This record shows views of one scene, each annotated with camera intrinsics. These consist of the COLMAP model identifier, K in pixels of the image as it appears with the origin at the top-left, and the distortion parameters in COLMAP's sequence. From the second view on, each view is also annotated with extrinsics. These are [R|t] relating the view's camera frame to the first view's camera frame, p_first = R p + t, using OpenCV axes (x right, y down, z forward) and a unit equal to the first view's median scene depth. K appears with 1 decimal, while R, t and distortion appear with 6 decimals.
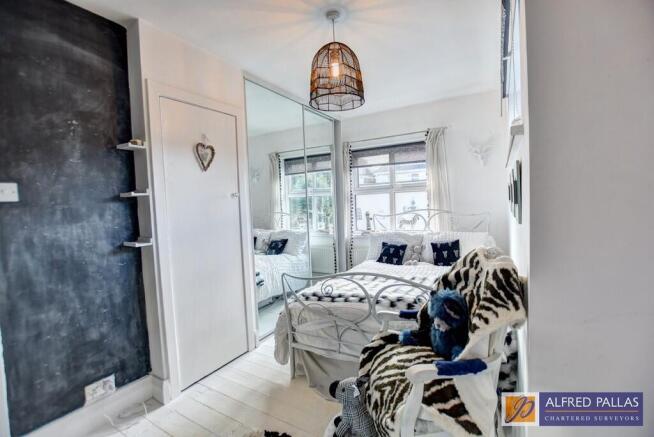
lens RADIAL K [[290.6, 0, 331.9], [0, 290.6, 219.6], [0, 0, 1]] dist [-0.013760, 0.000016]
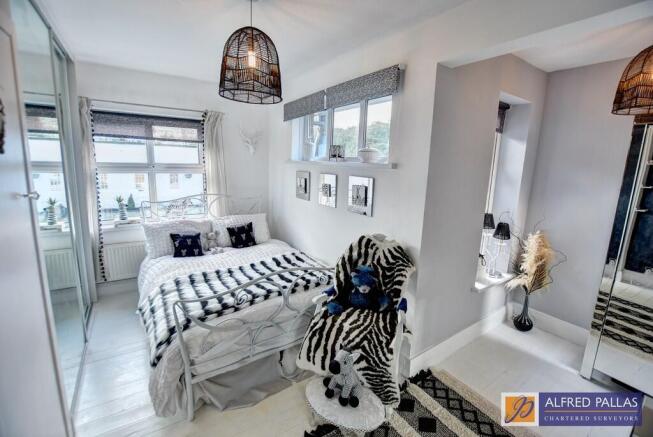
lens RADIAL K [[290.2, 0, 332.8], [0, 290.2, 215.1], [0, 0, 1]] dist [-0.013760, 0.000016]
pose [[0.431300, -0.097033, 0.896976, -0.436436], [-0.000875, 0.994154, 0.107966, -0.080467], [-0.902208, -0.047350, 0.428693, 0.218640]]
